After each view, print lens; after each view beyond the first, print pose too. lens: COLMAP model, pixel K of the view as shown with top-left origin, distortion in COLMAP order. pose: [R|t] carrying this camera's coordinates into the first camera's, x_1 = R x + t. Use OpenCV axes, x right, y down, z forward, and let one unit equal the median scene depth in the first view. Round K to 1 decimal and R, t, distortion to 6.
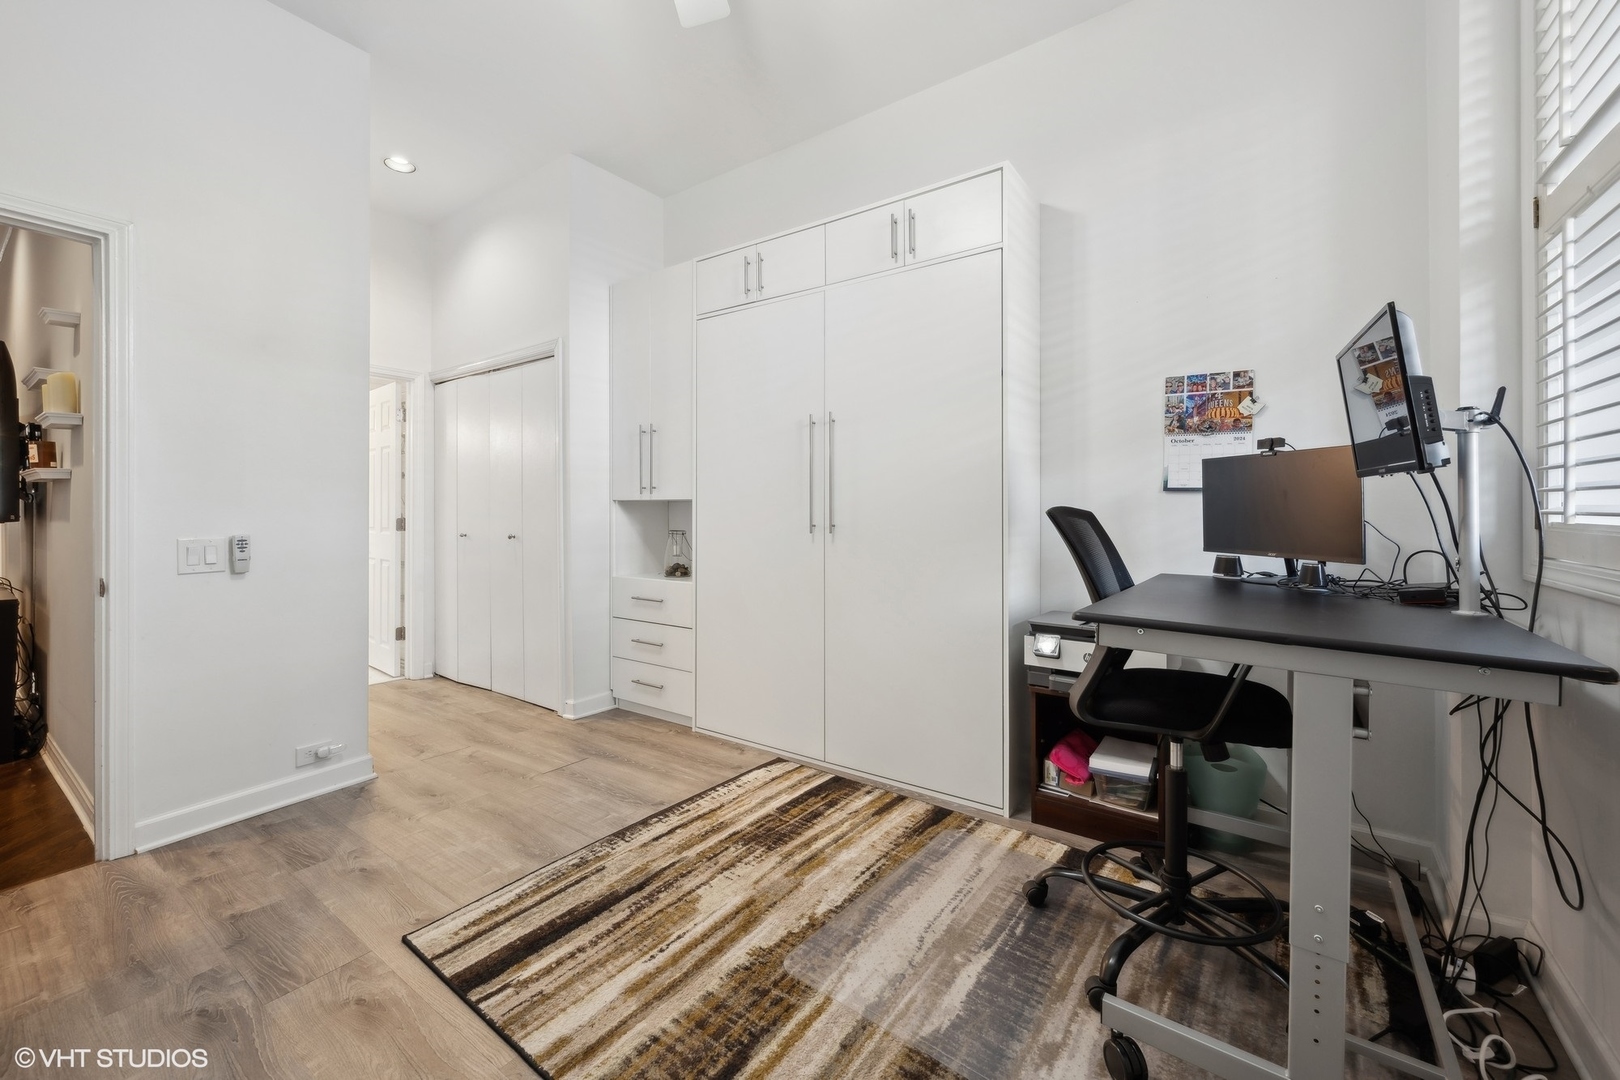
lens RADIAL K [[639.8, 0, 818.0], [0, 639.8, 510.5], [0, 0, 1]] dist [-0.000251, 0.000441]
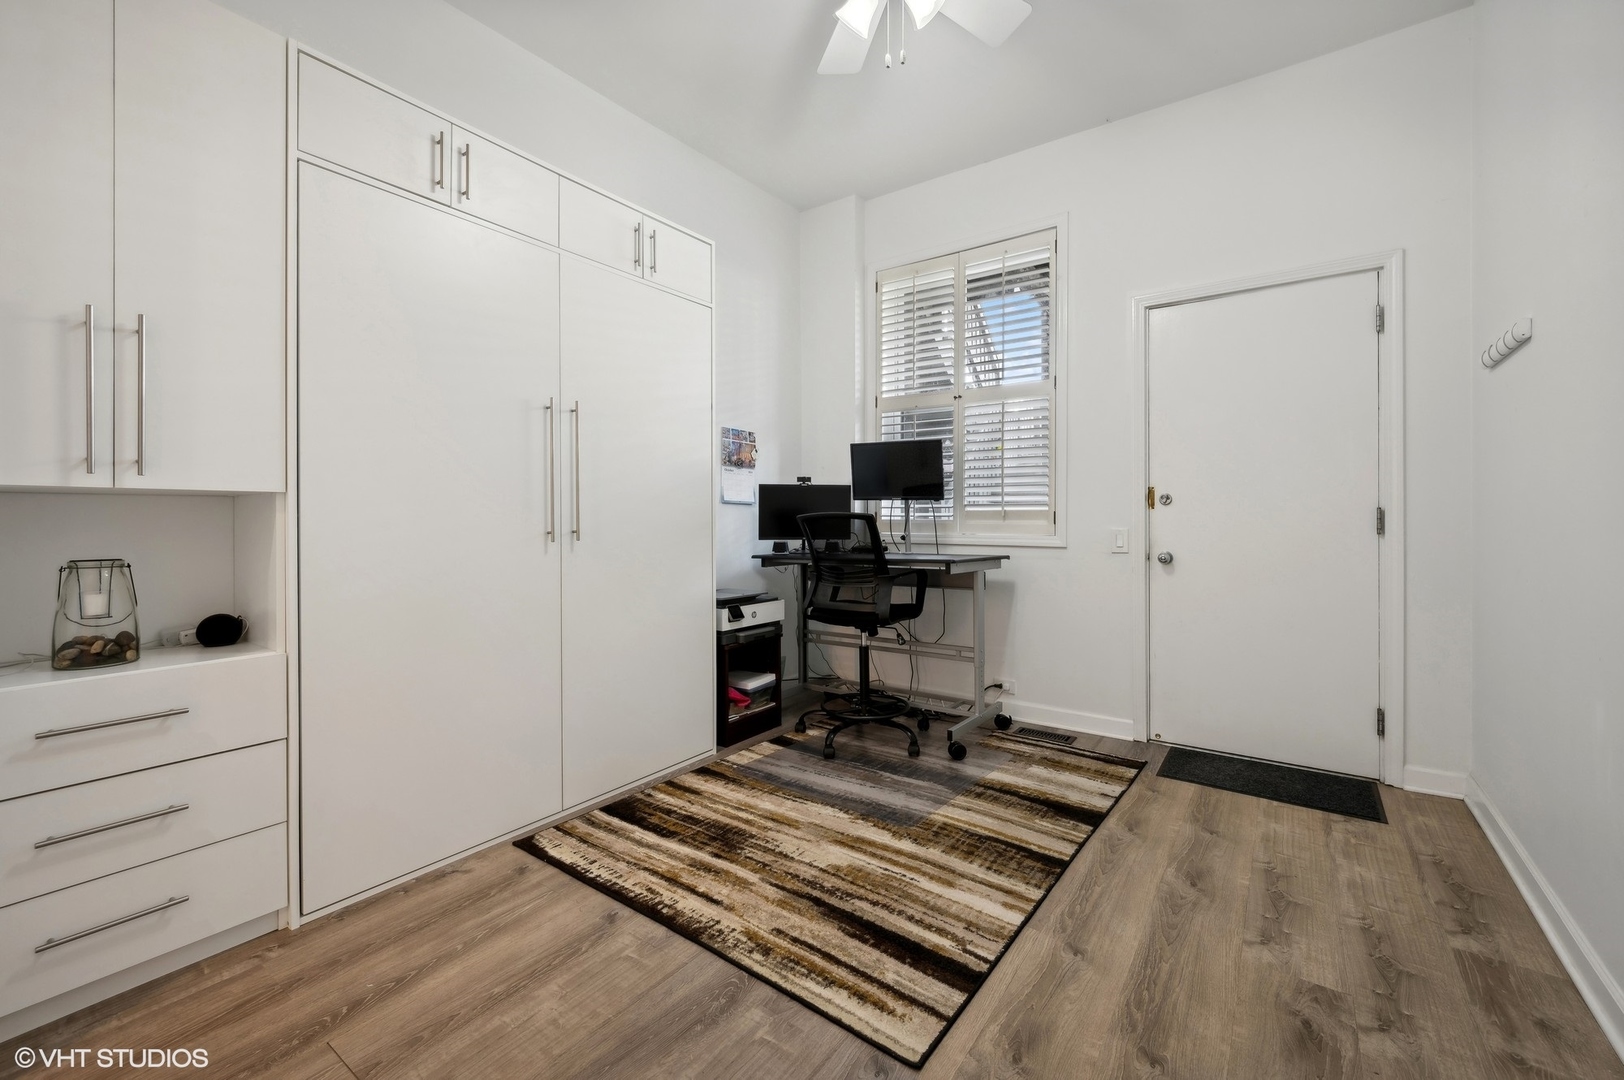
lens RADIAL K [[644.9, 0, 808.5], [0, 644.9, 523.9], [0, 0, 1]] dist [-0.001429, -0.000090]
pose [[0.034405, -0.009303, 0.999365, -1.104255], [0.003761, 0.999951, 0.009179, 0.007585], [-0.999401, 0.003443, 0.034438, 0.857470]]
